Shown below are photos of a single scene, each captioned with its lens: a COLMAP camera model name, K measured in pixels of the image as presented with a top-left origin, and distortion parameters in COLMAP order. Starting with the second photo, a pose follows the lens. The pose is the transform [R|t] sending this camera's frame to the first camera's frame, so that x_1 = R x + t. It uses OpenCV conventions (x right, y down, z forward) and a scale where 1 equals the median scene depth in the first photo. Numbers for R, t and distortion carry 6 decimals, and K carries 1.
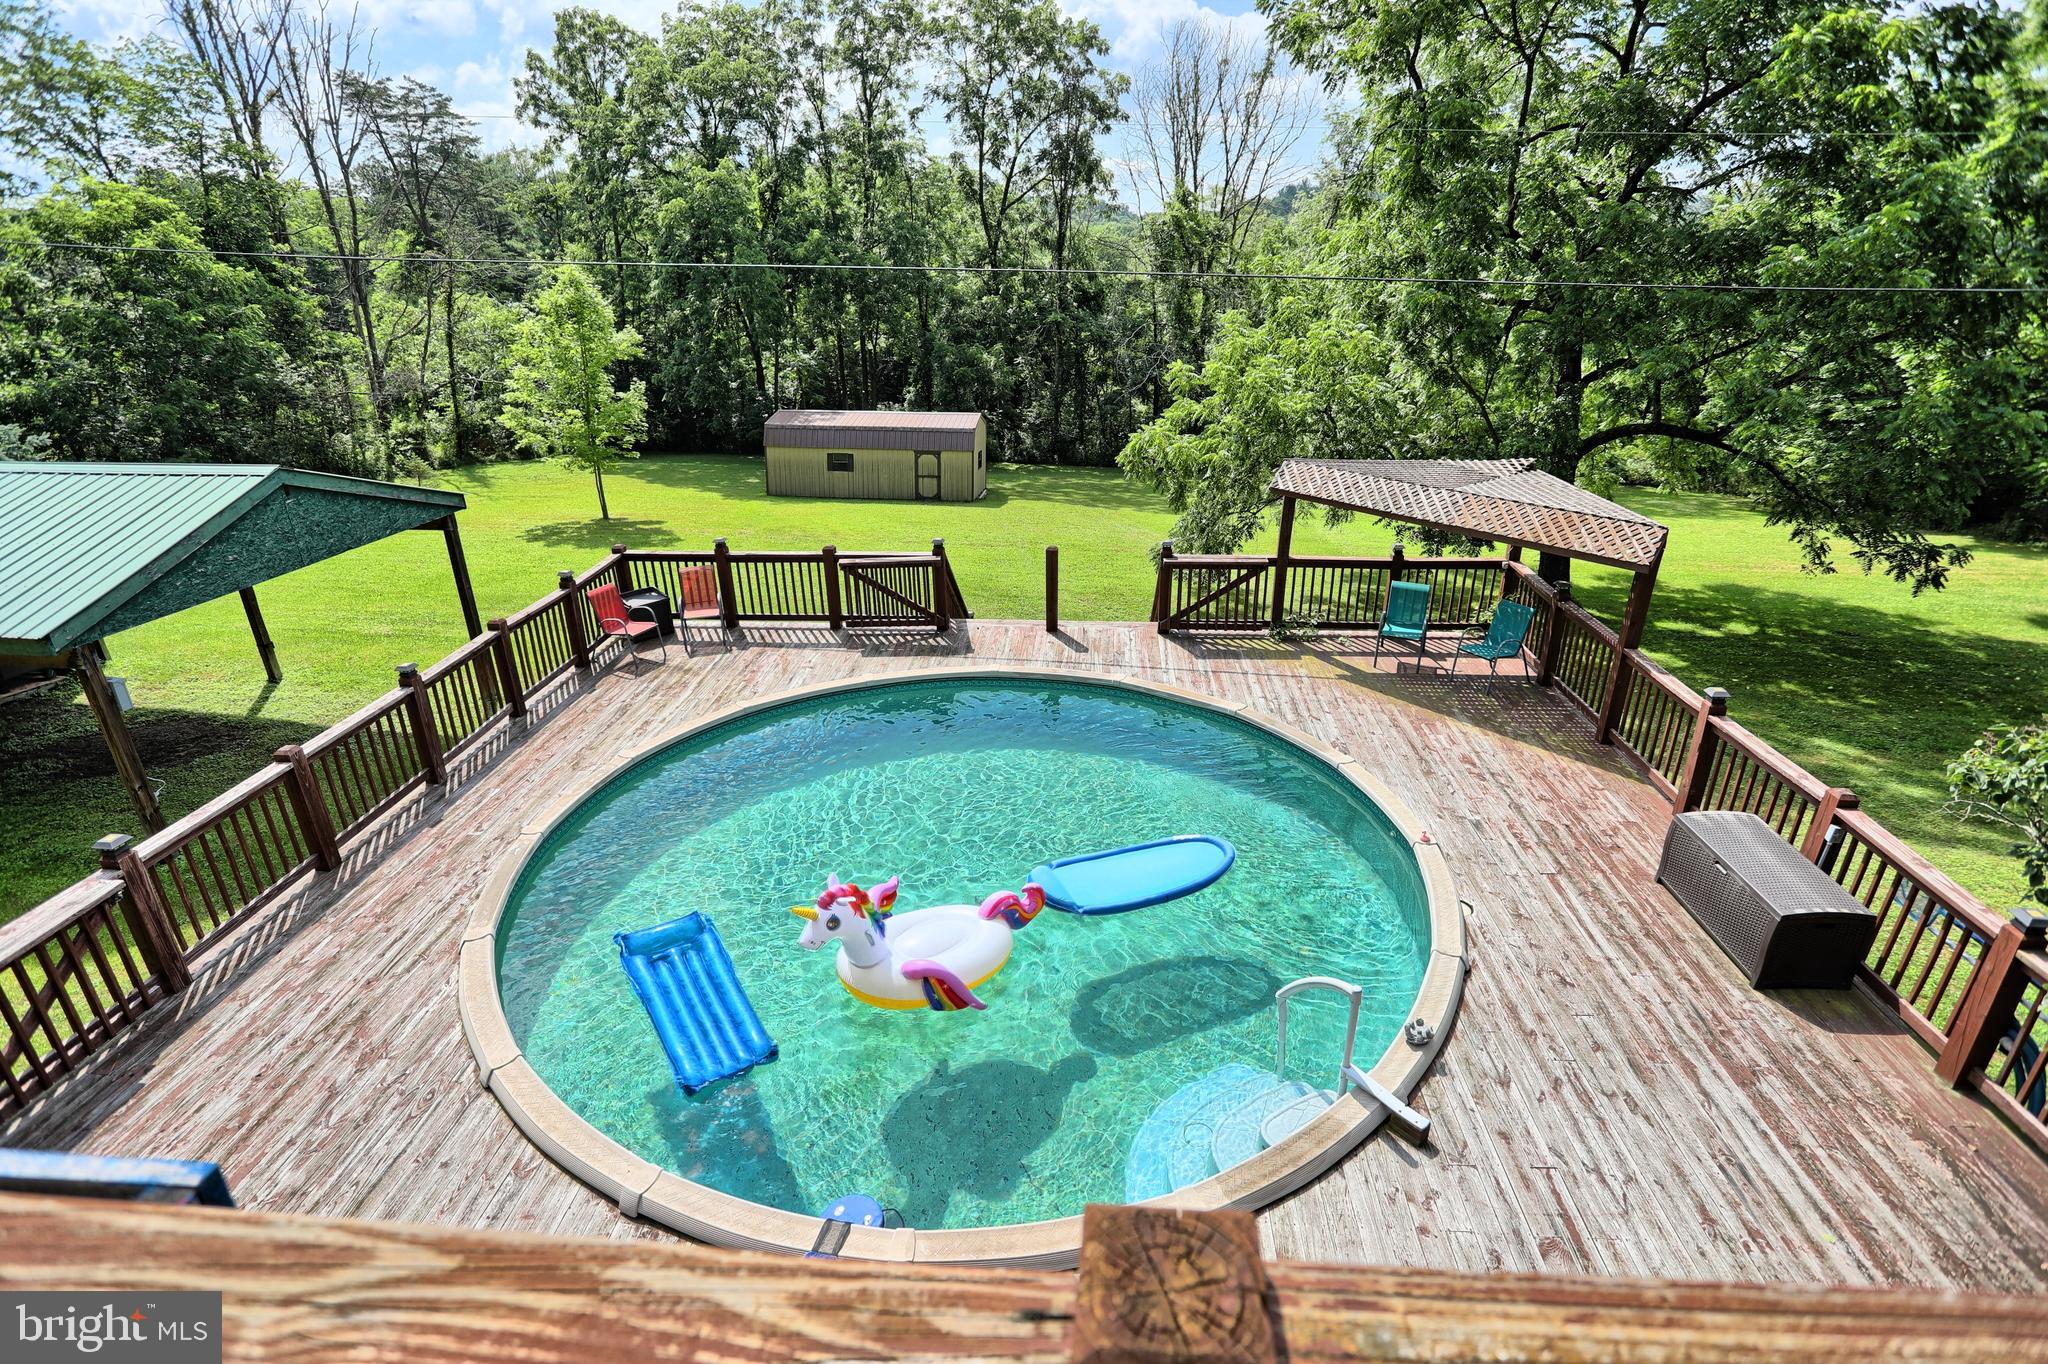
lens RADIAL K [[989.5, 0, 1039.5], [0, 989.5, 680.0], [0, 0, 1]] dist [-0.054878, 0.021742]
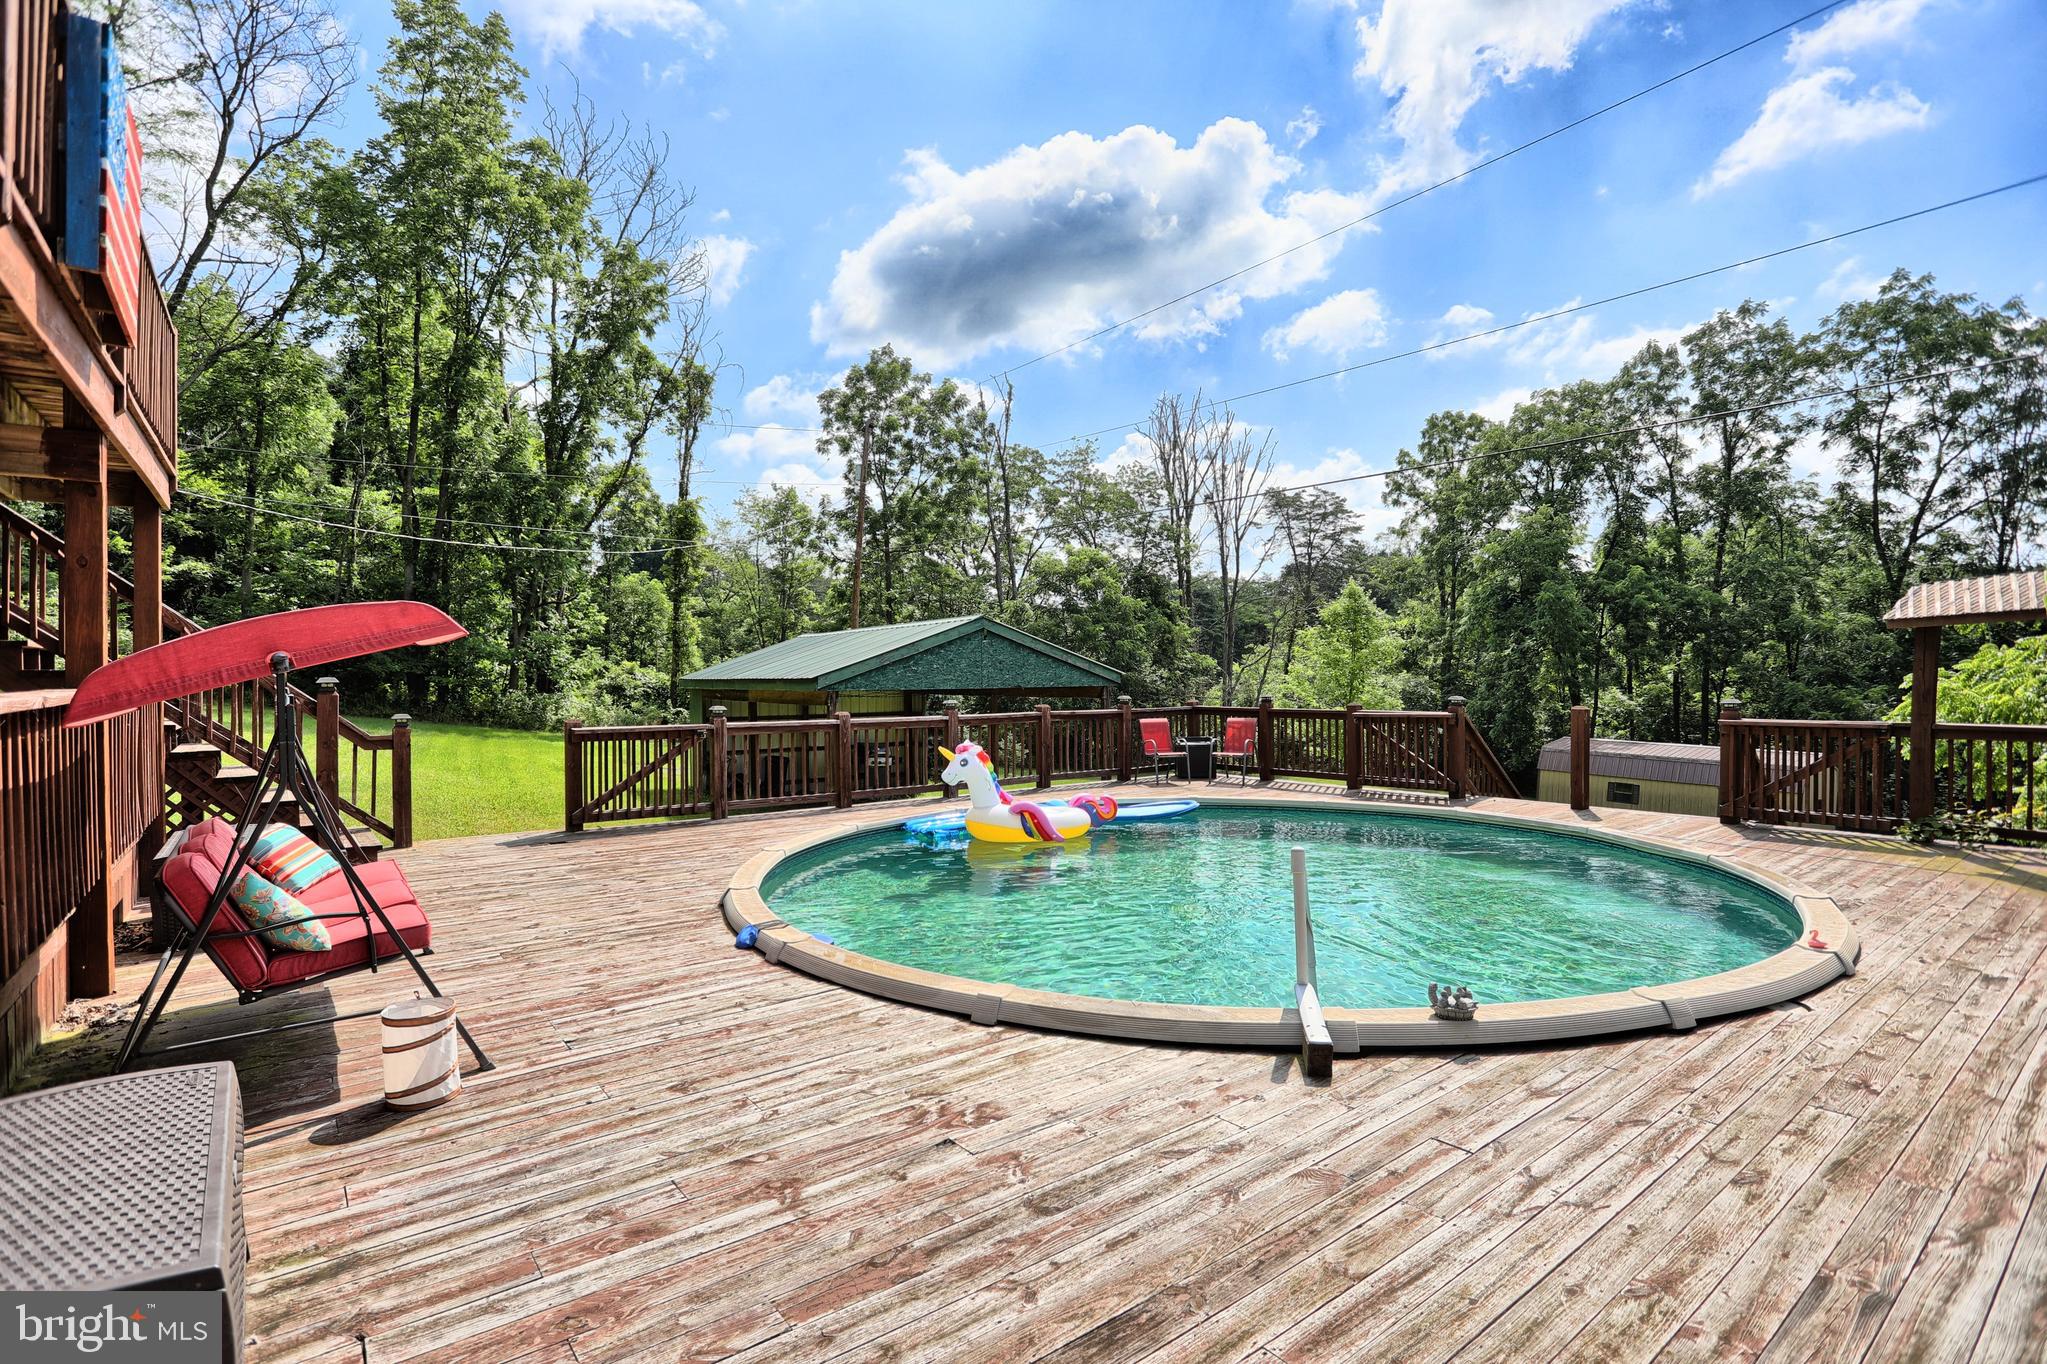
lens RADIAL K [[989.1, 0, 1025.5], [0, 989.1, 685.0], [0, 0, 1]] dist [-0.054878, 0.021742]
pose [[0.663323, 0.016063, -0.748161, 0.077507], [-0.291700, 0.926237, -0.238737, 0.045438], [0.689139, 0.376599, 0.619080, 0.034284]]
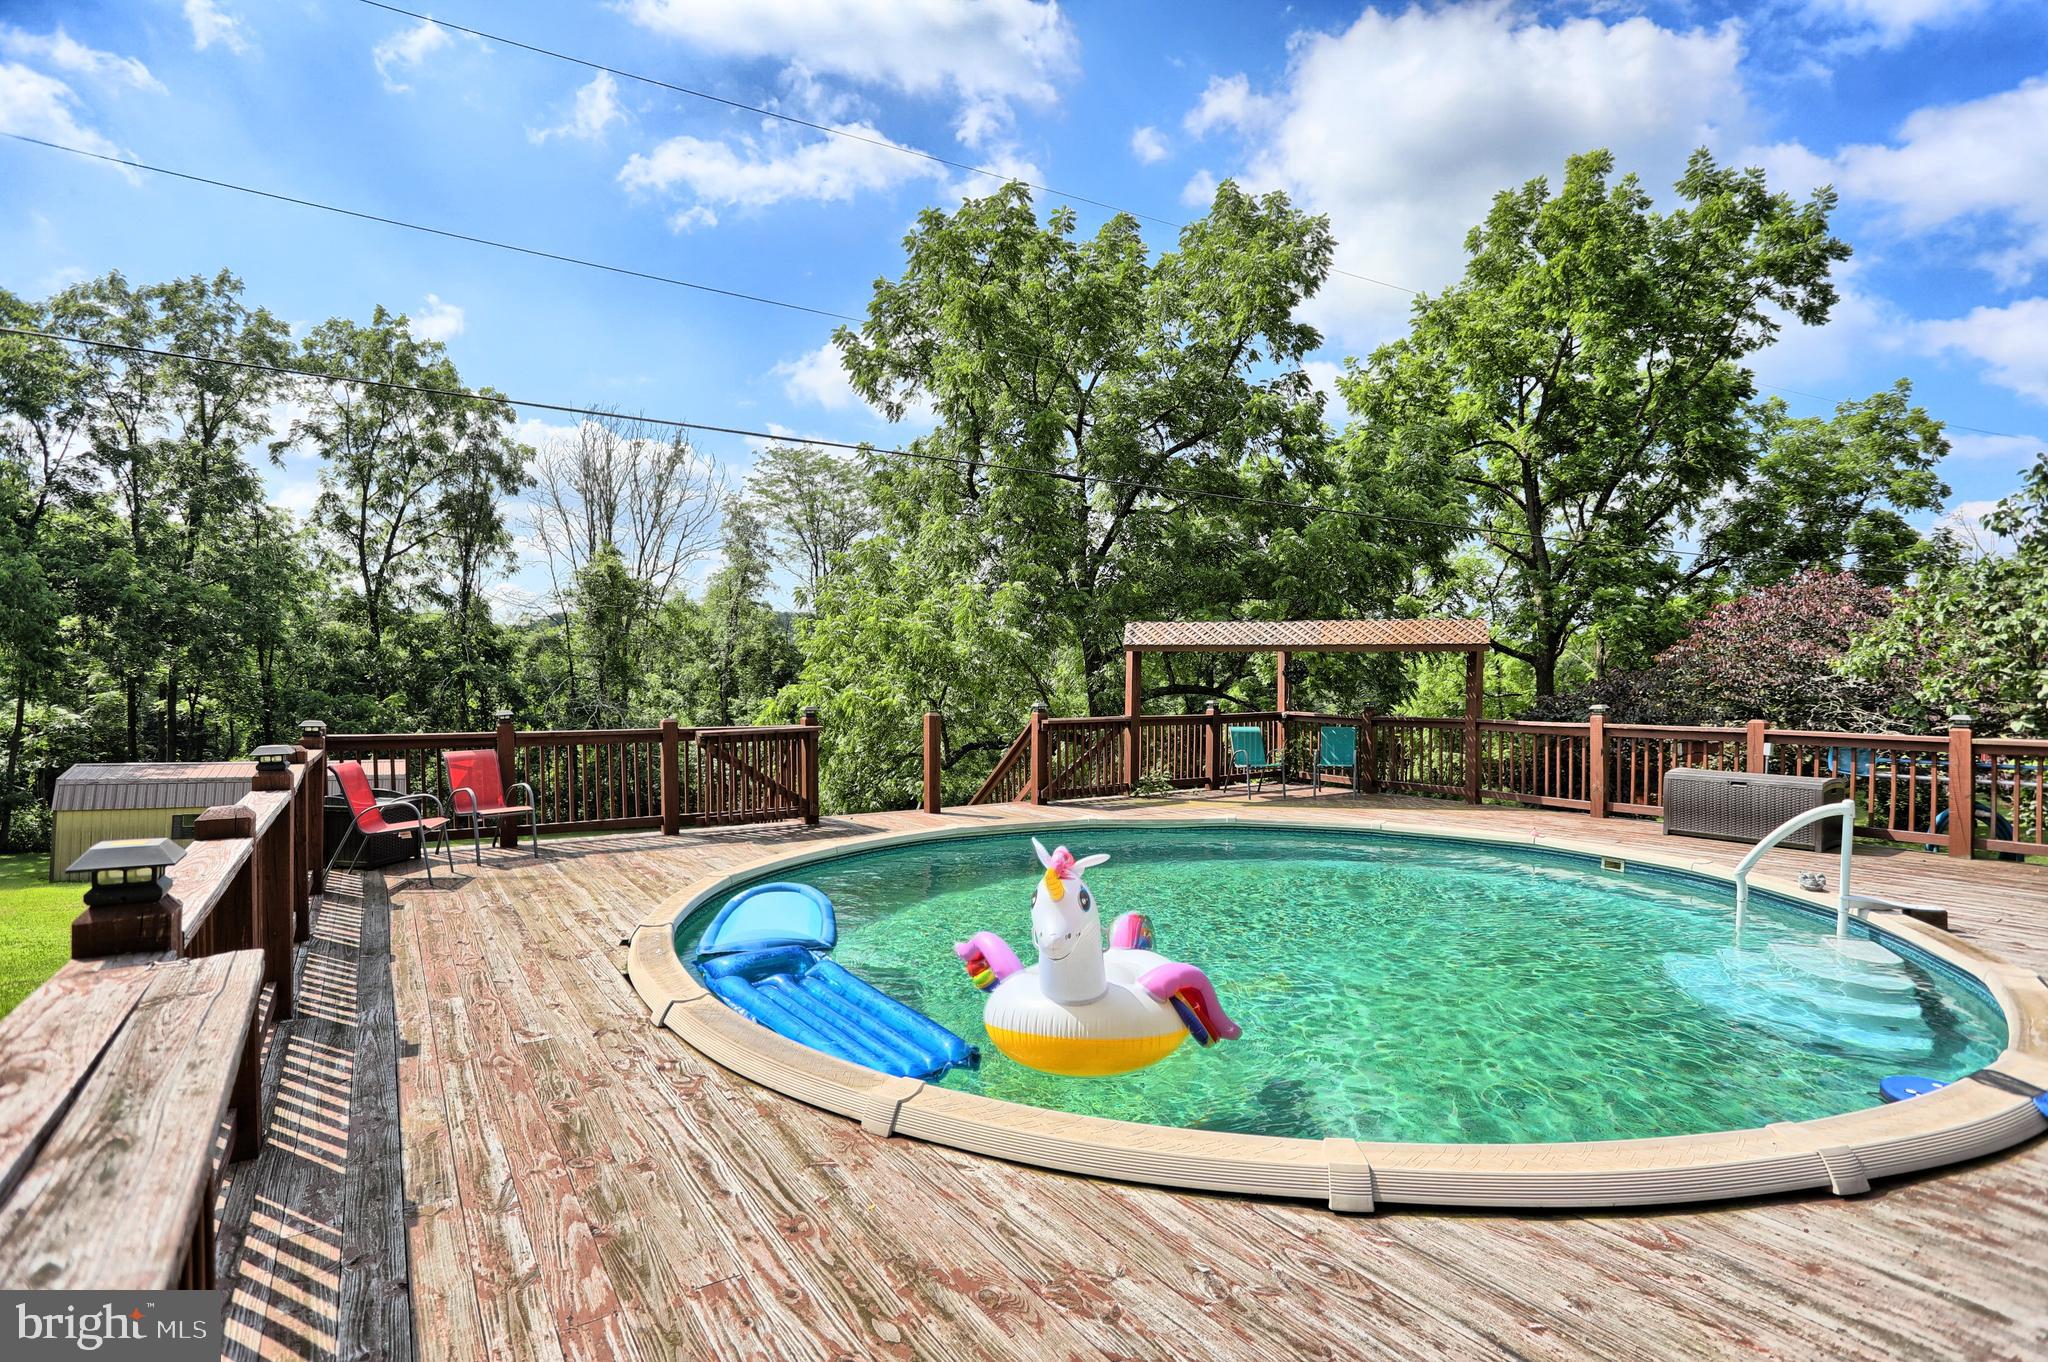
lens RADIAL K [[989.5, 0, 1026.7], [0, 989.5, 681.4], [0, 0, 1]] dist [-0.054878, 0.021742]
pose [[0.792256, 0.010984, 0.610090, -0.120385], [0.229245, 0.921235, -0.314281, 0.035712], [-0.565489, 0.388851, 0.727336, 0.076285]]
